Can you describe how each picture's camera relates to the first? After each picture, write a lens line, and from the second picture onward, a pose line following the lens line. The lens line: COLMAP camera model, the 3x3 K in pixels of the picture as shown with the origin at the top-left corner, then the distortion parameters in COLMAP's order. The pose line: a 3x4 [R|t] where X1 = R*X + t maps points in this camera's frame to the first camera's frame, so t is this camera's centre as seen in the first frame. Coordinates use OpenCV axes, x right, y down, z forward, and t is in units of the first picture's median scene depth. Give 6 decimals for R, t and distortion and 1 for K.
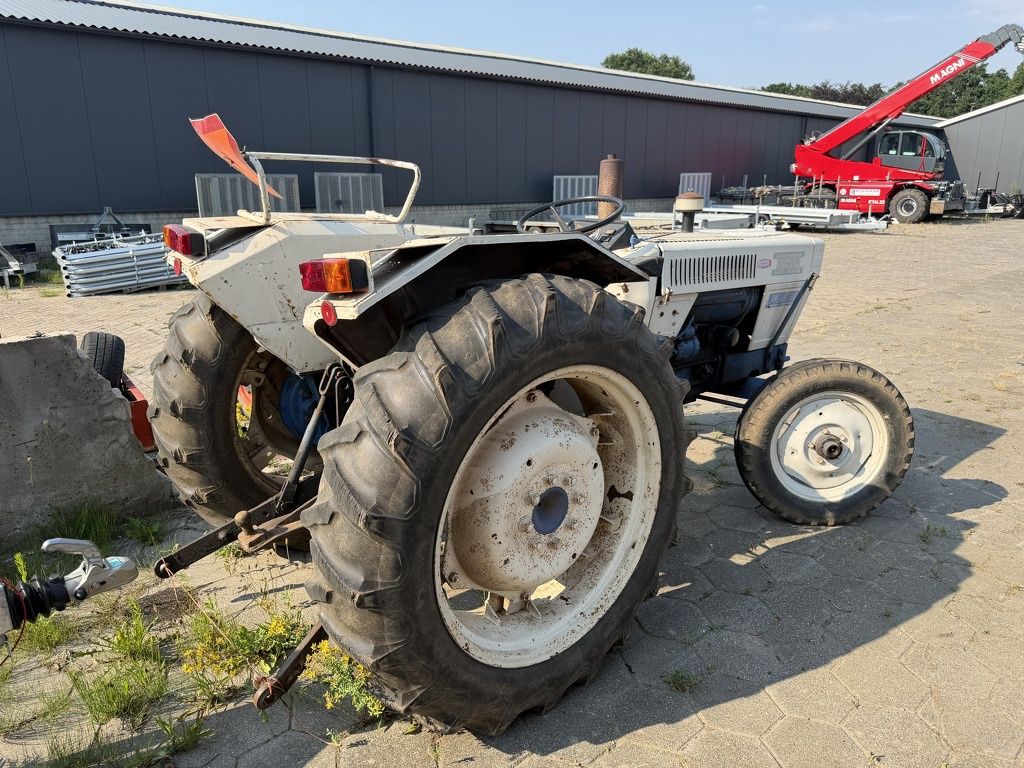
lens RADIAL K [[726.7, 0, 503.8], [0, 726.7, 398.7], [0, 0, 1]] dist [0.047070, -0.060490]
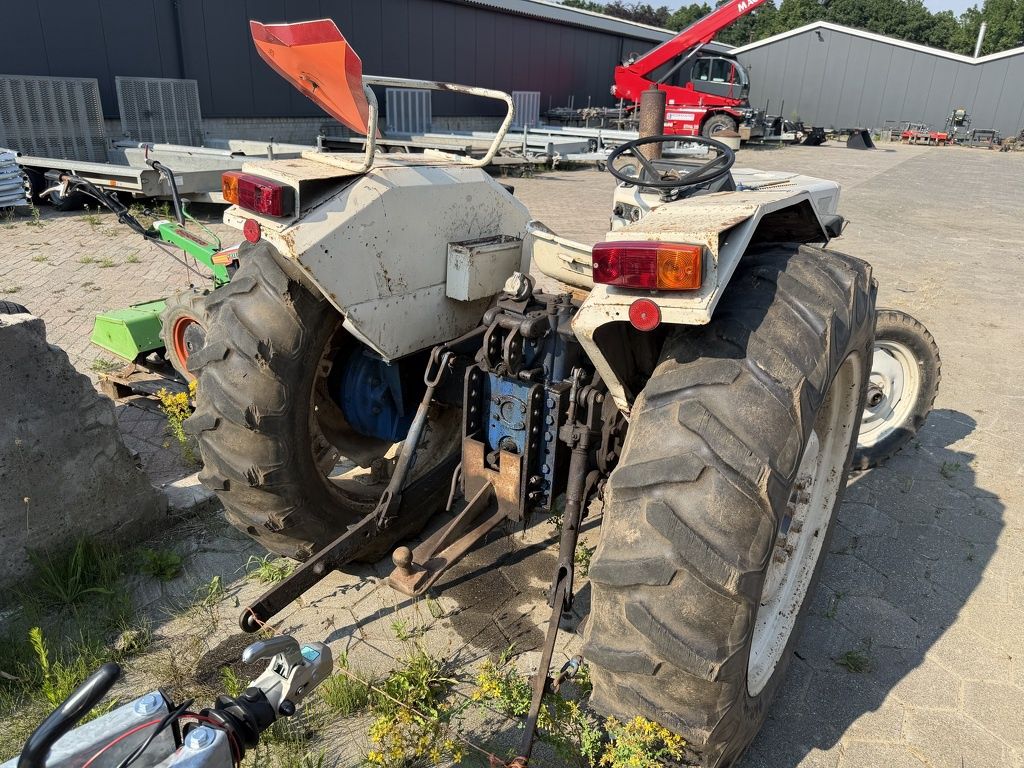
lens RADIAL K [[726.7, 0, 503.8], [0, 726.7, 398.7], [0, 0, 1]] dist [0.047070, -0.060490]
pose [[0.964086, -0.070512, 0.256058, -0.325628], [0.042984, 0.992827, 0.111562, -0.067897], [-0.262088, -0.096549, 0.960202, 0.166145]]
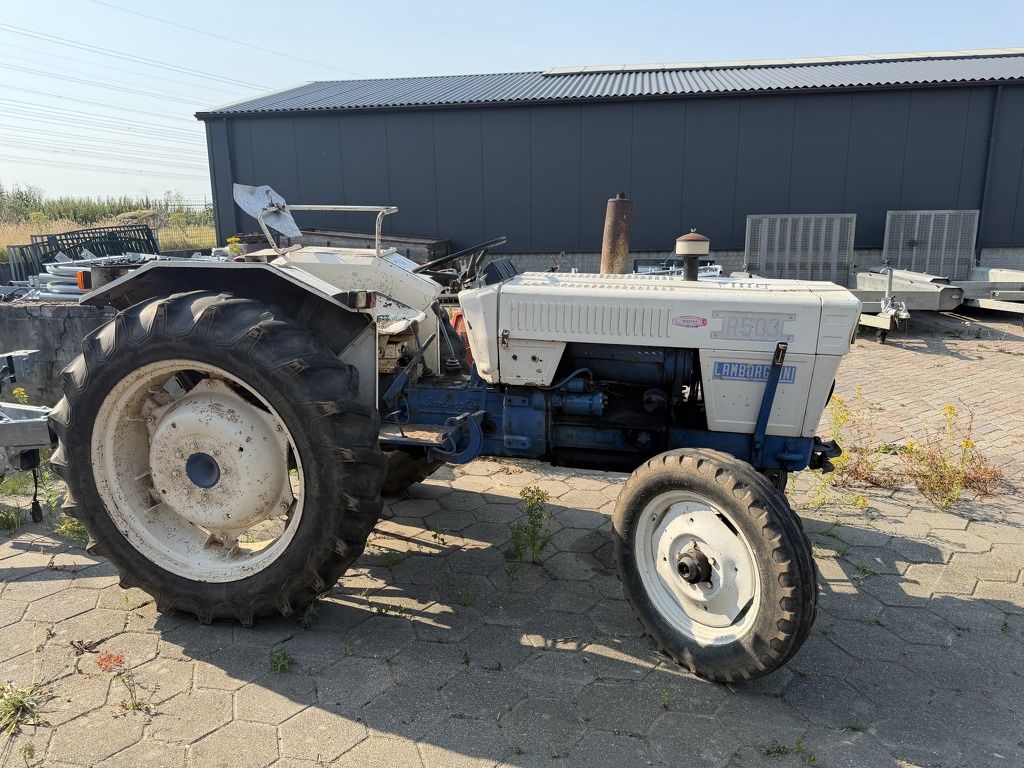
lens RADIAL K [[726.7, 0, 503.8], [0, 726.7, 398.7], [0, 0, 1]] dist [0.047070, -0.060490]
pose [[0.607074, 0.177276, -0.774619, 0.937614], [-0.215923, 0.974922, 0.053896, -0.108051], [0.764748, 0.134539, 0.630127, 0.372195]]
